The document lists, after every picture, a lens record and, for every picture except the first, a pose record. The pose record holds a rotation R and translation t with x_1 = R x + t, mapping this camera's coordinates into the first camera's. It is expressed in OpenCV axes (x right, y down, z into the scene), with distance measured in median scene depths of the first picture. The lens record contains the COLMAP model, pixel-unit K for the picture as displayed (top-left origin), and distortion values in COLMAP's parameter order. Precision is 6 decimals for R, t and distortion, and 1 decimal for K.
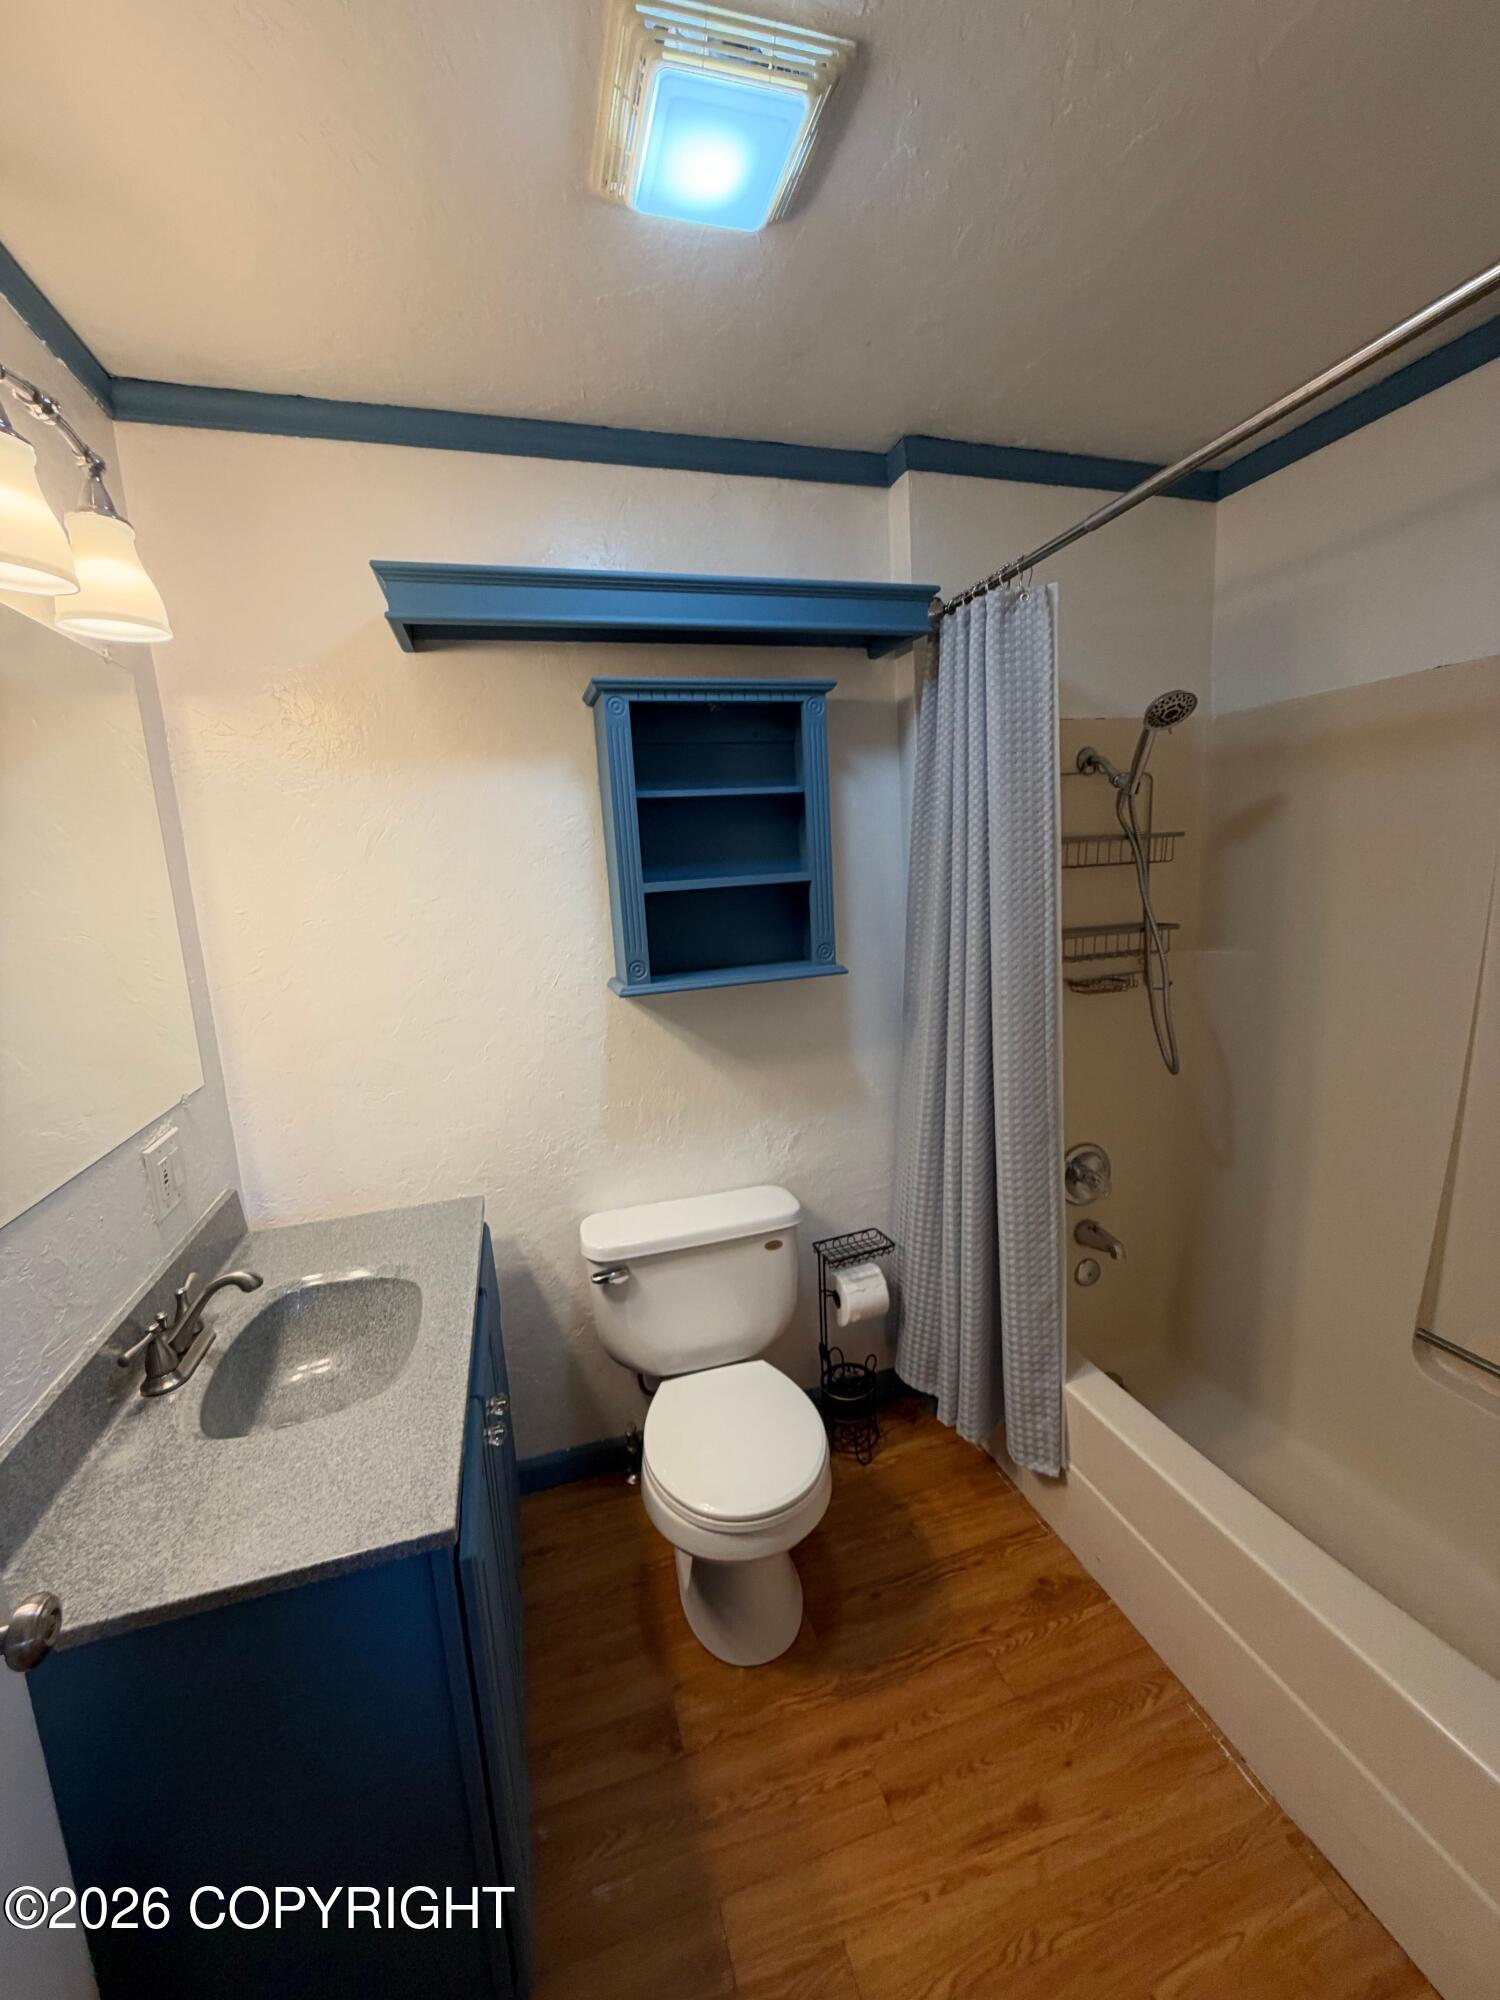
lens RADIAL K [[793.2, 0, 753.2], [0, 793.2, 1000.3], [0, 0, 1]] dist [-0.001773, 0.000505]
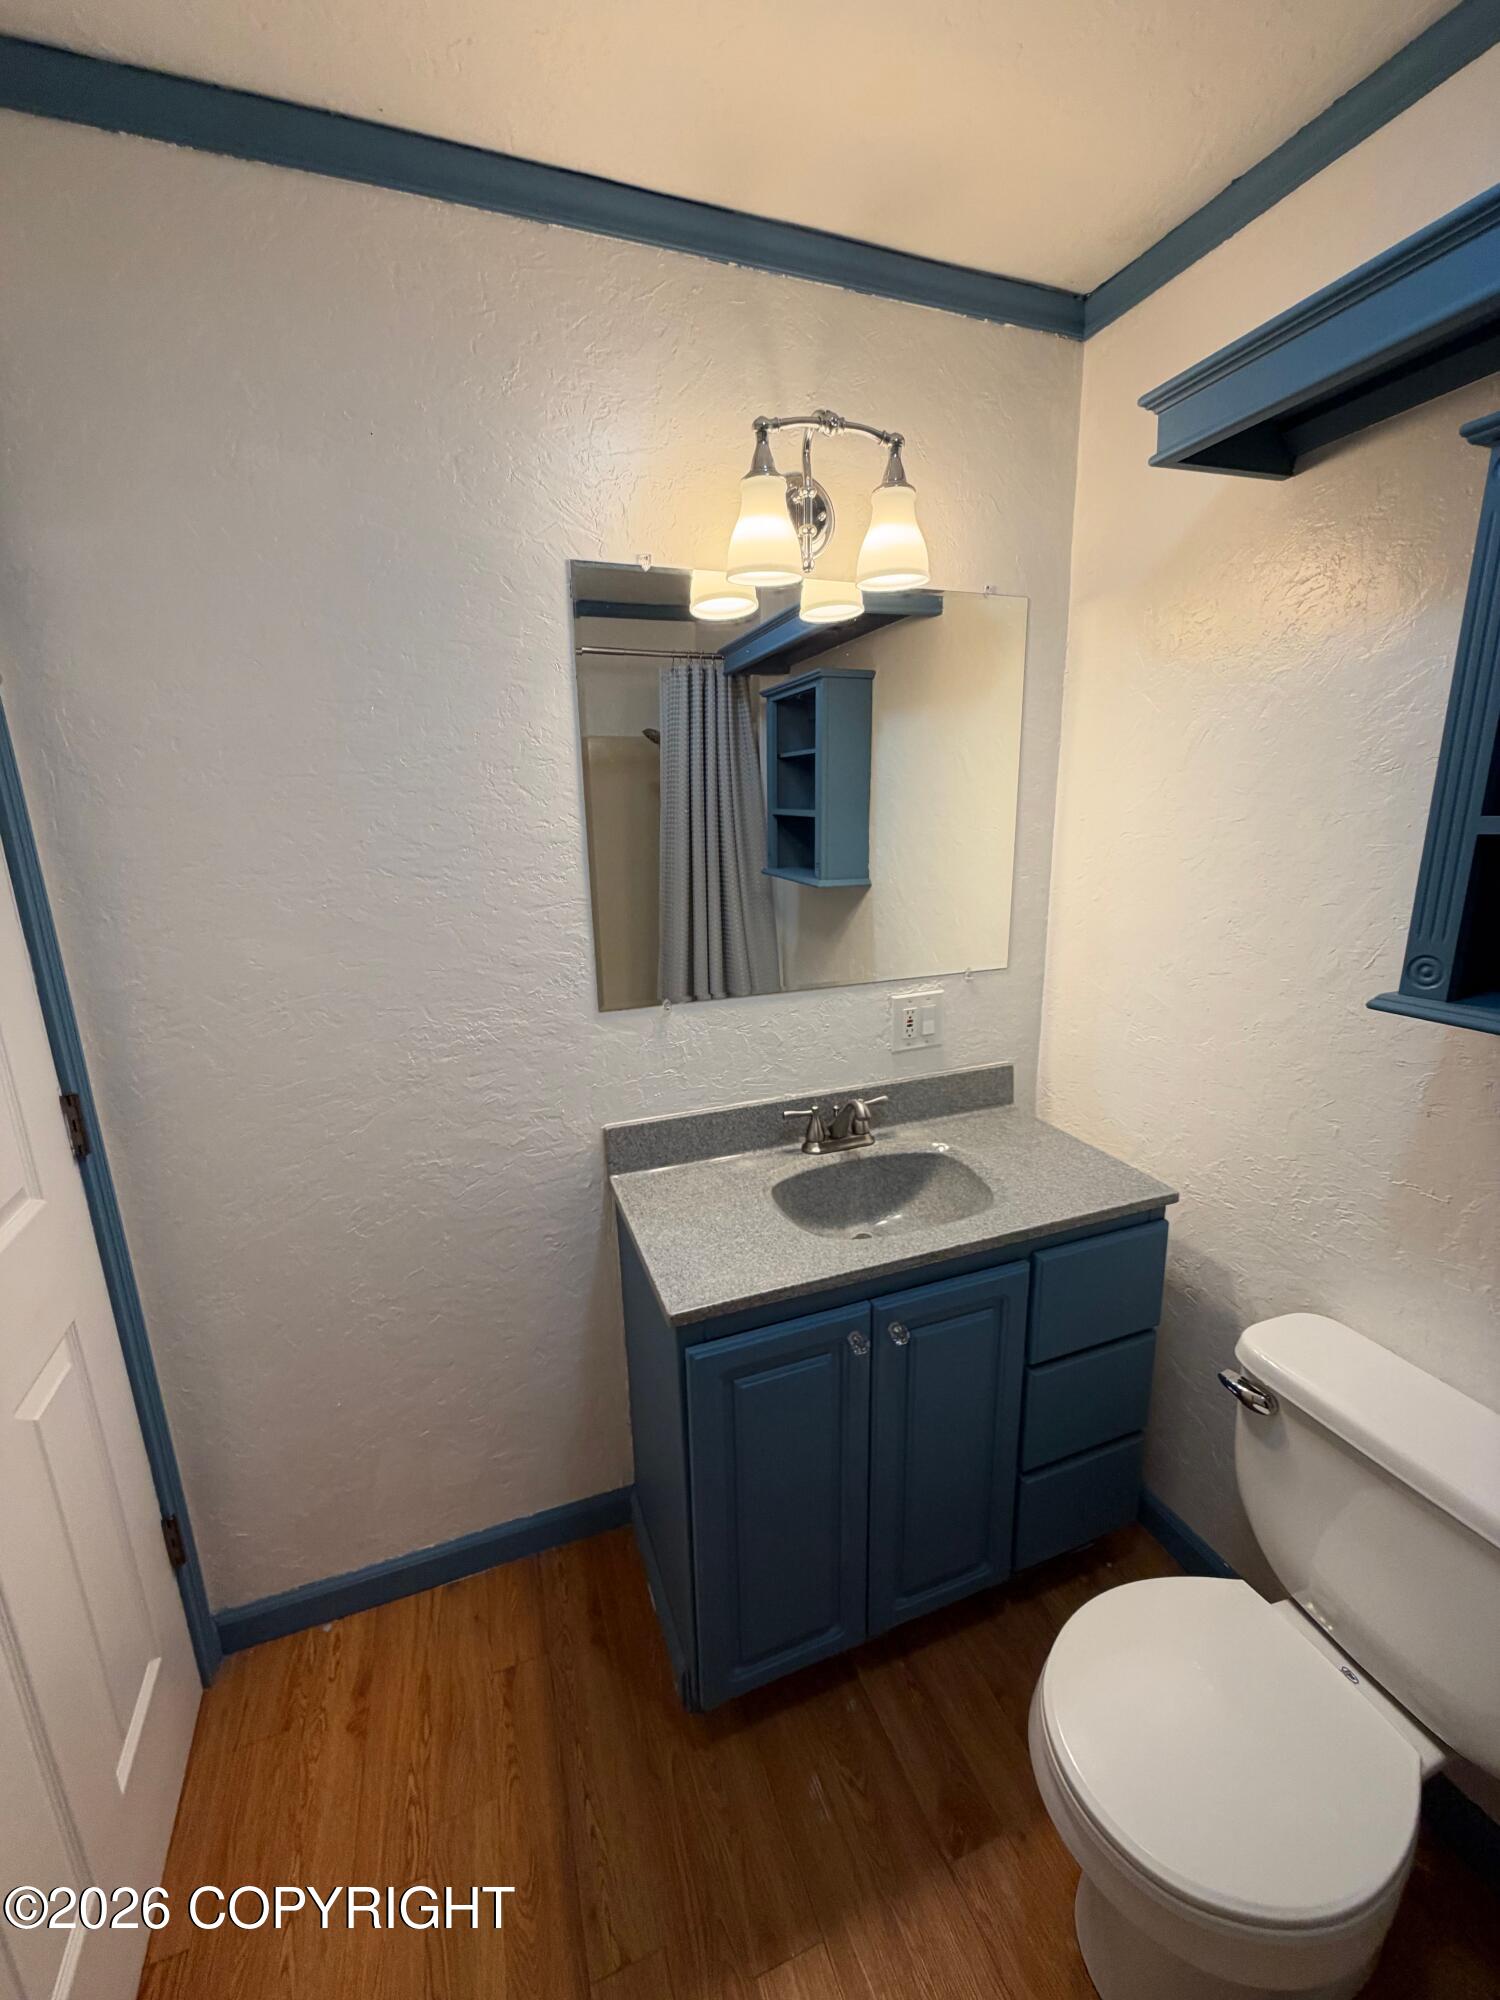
lens RADIAL K [[793.2, 0, 752.0], [0, 793.2, 994.6], [0, 0, 1]] dist [-0.001773, 0.000505]
pose [[0.064173, 0.285909, -0.956106, 0.447824], [-0.157931, 0.948916, 0.273158, -0.126360], [0.985363, 0.133470, 0.106049, 0.589888]]
